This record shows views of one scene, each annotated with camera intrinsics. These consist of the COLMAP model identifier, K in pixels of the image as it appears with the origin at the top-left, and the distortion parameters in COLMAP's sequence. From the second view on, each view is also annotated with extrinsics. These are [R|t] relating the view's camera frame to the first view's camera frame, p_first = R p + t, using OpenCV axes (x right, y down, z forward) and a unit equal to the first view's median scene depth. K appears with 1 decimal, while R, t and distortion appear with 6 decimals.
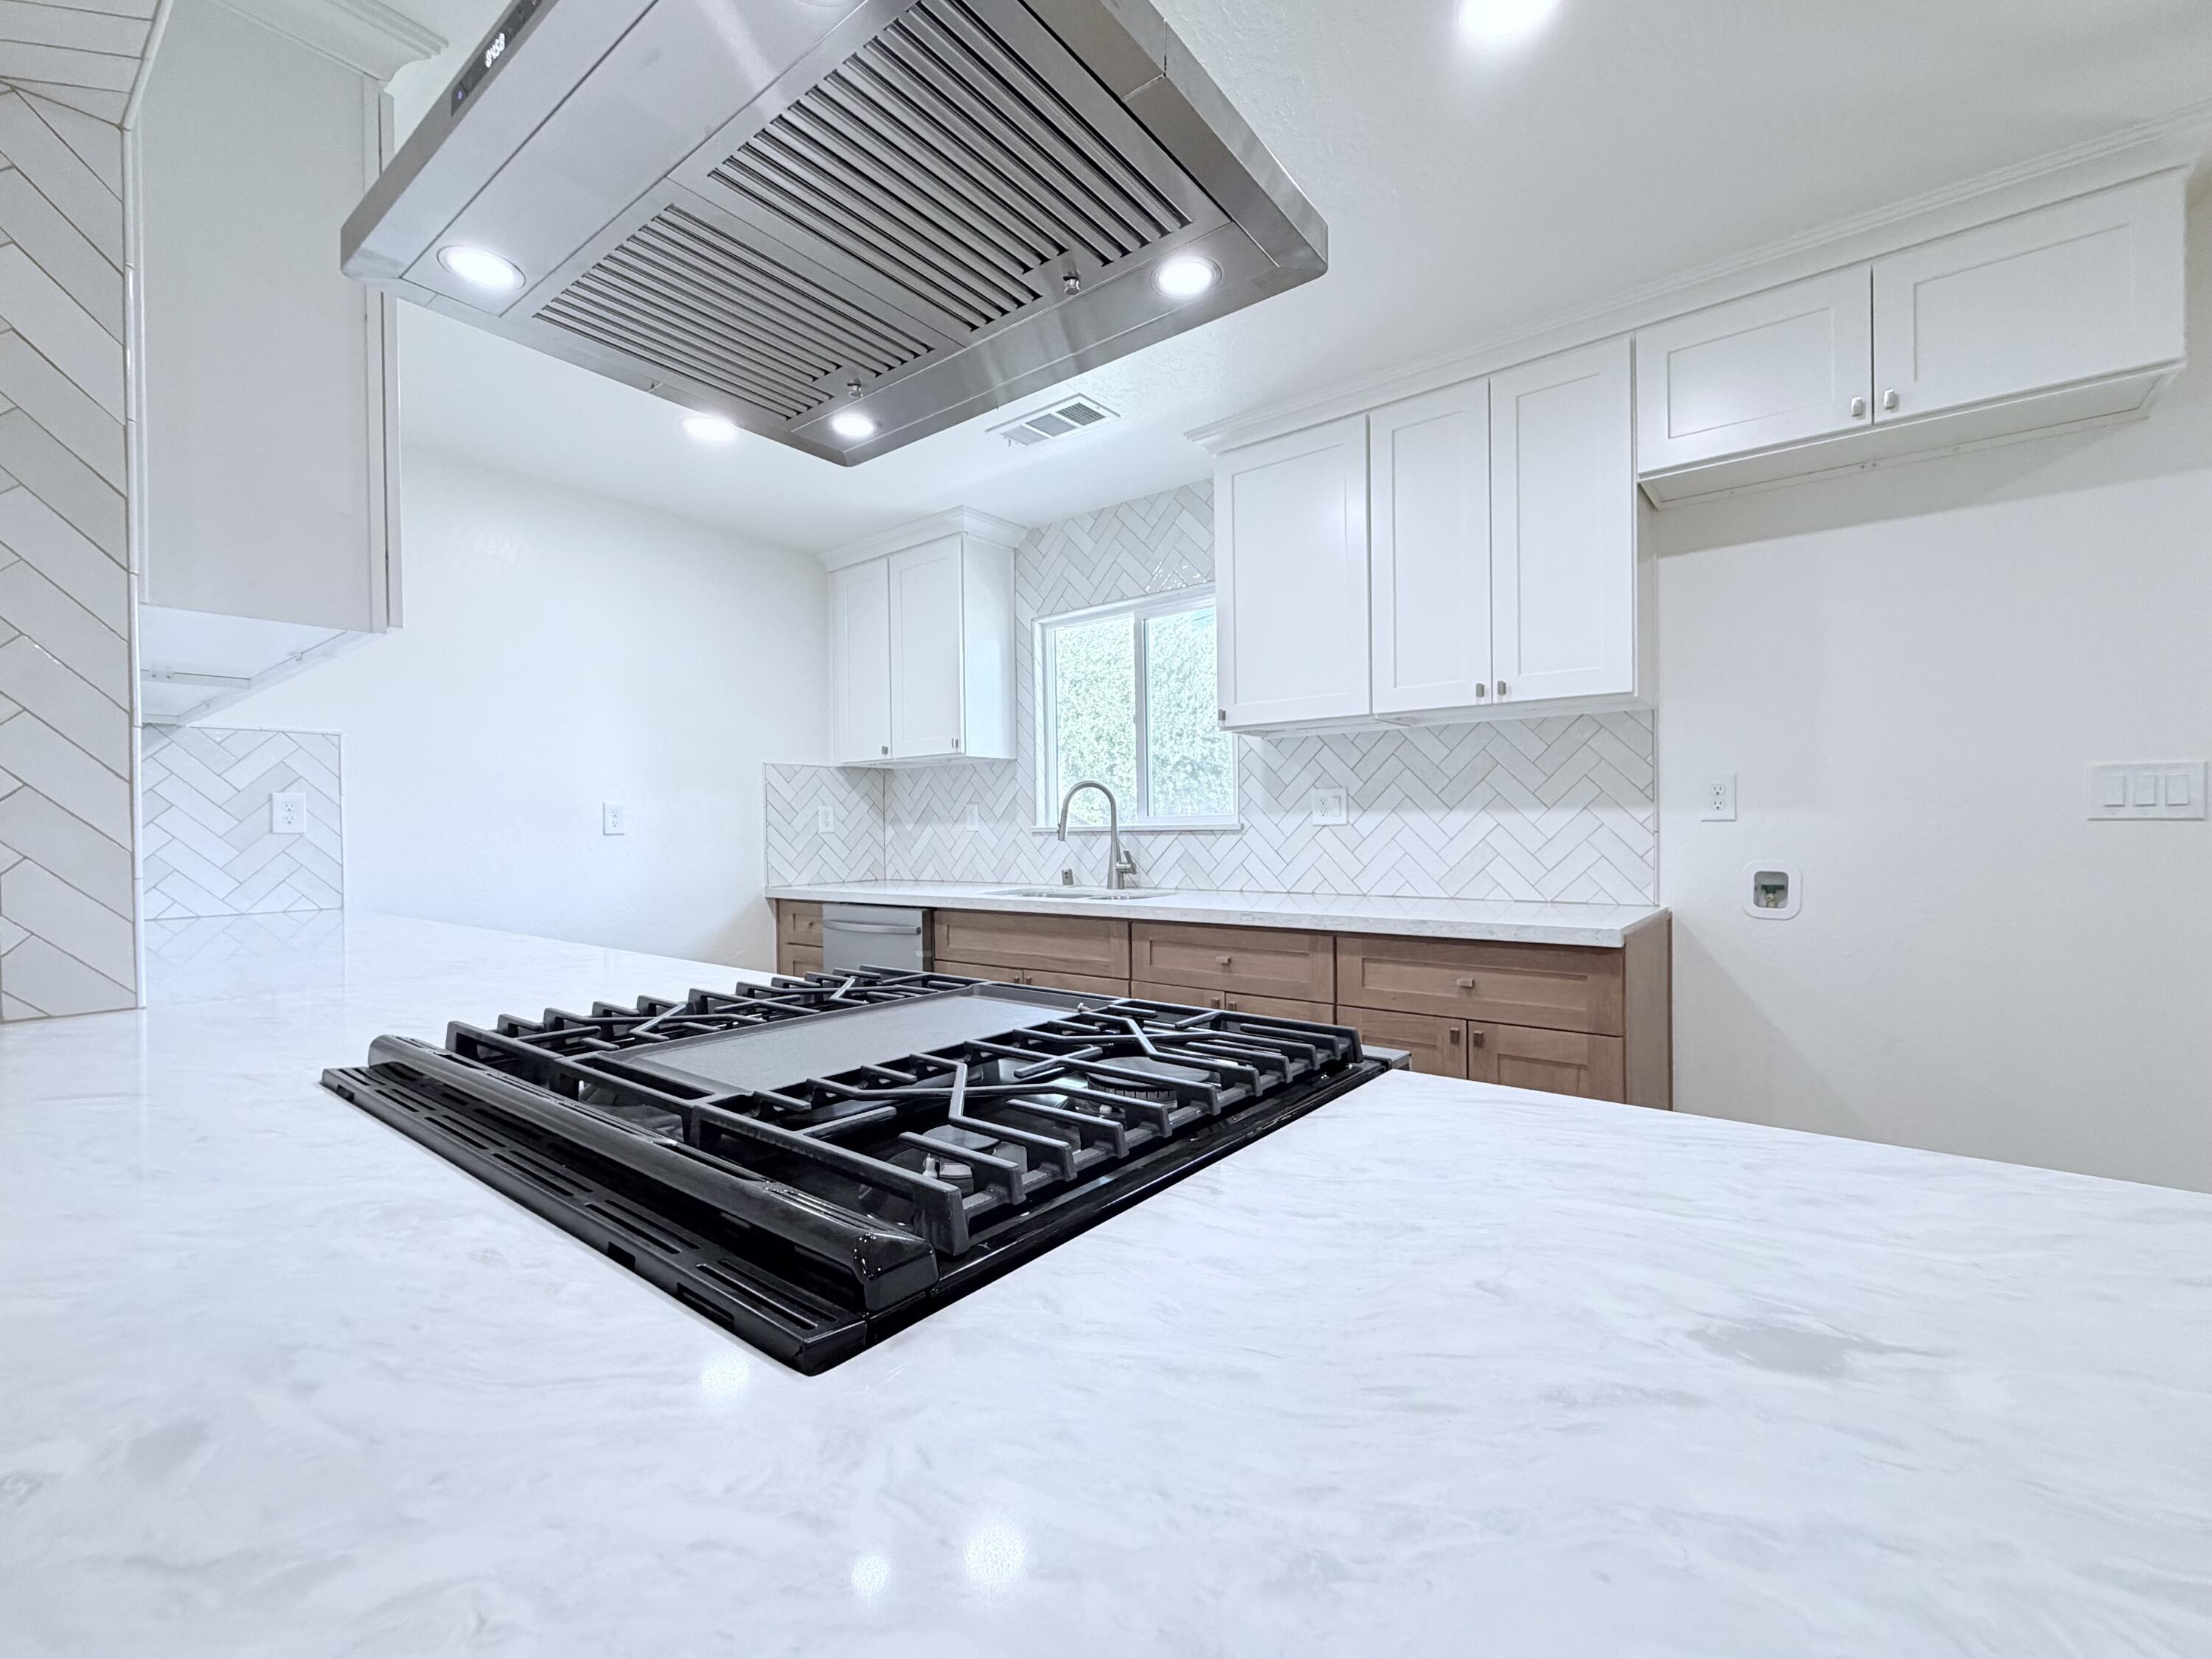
lens RADIAL K [[943.7, 0, 1102.2], [0, 943.7, 836.4], [0, 0, 1]] dist [0.002054, -0.000209]
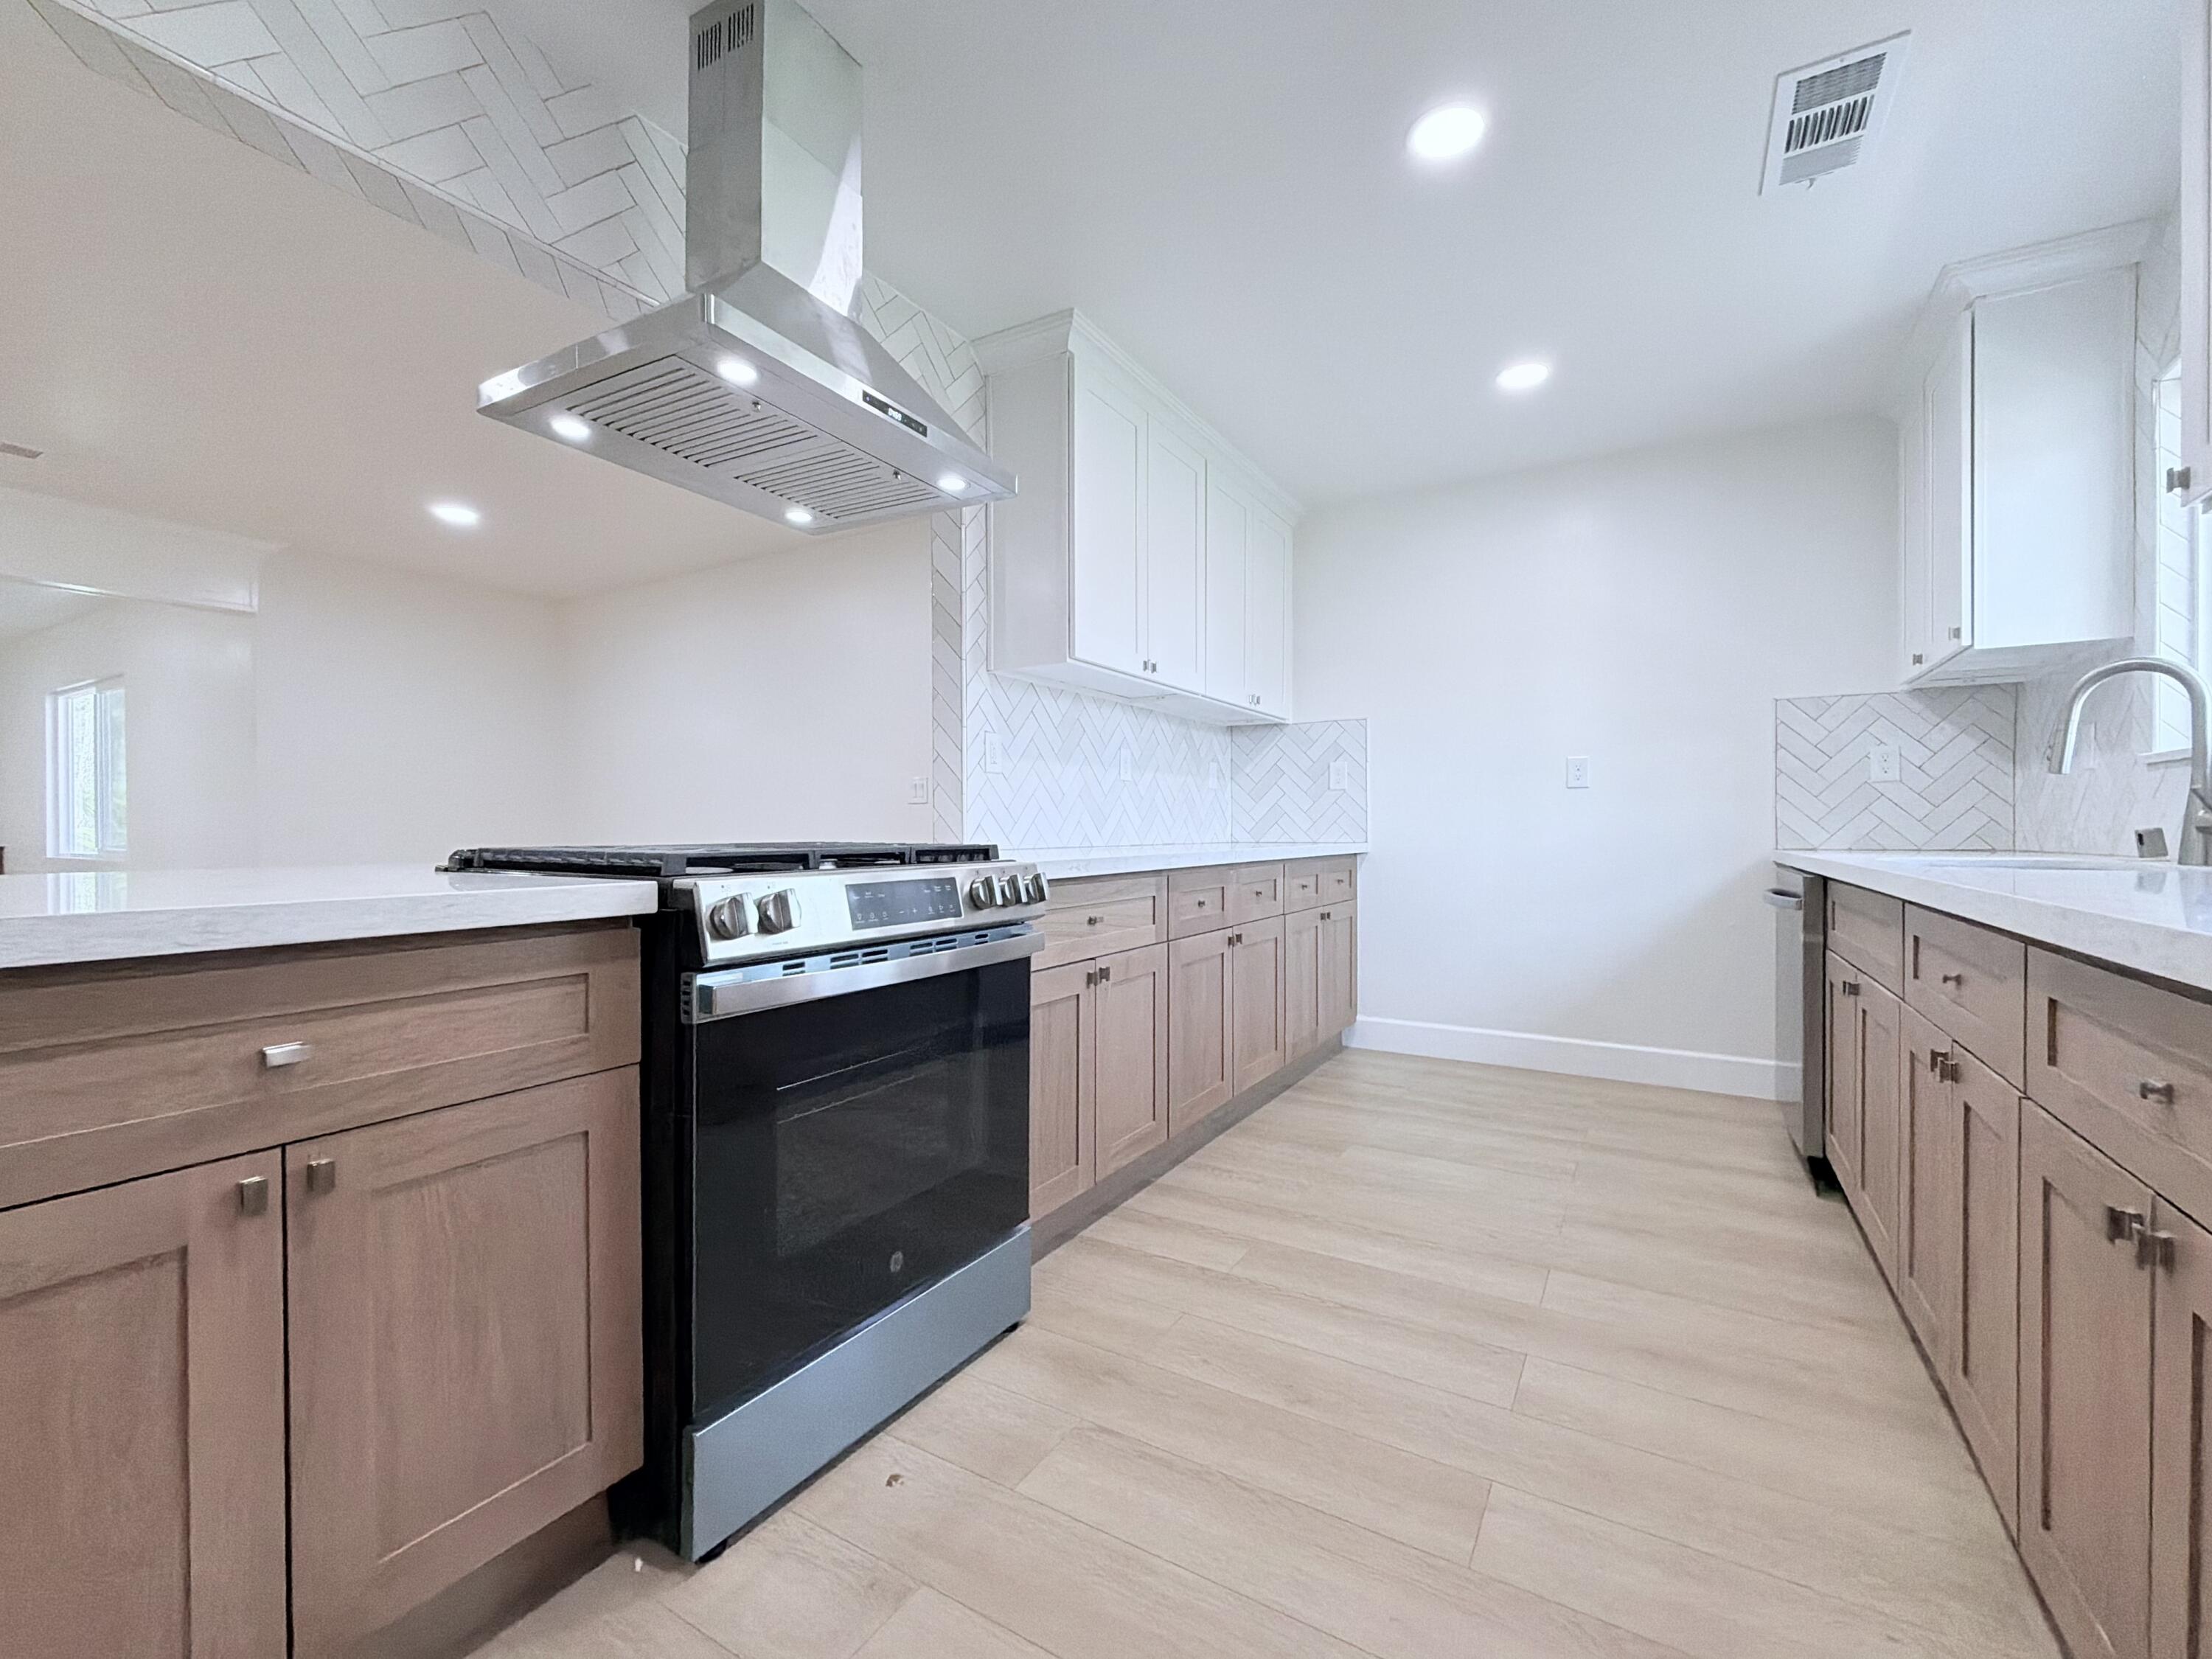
lens RADIAL K [[943.7, 0, 1110.5], [0, 943.7, 834.1], [0, 0, 1]] dist [0.002054, -0.000209]
pose [[0.140660, 0.018443, -0.989886, 0.380105], [-0.005630, 0.999825, 0.017828, 0.029279], [0.990042, 0.003066, 0.140740, 0.307890]]
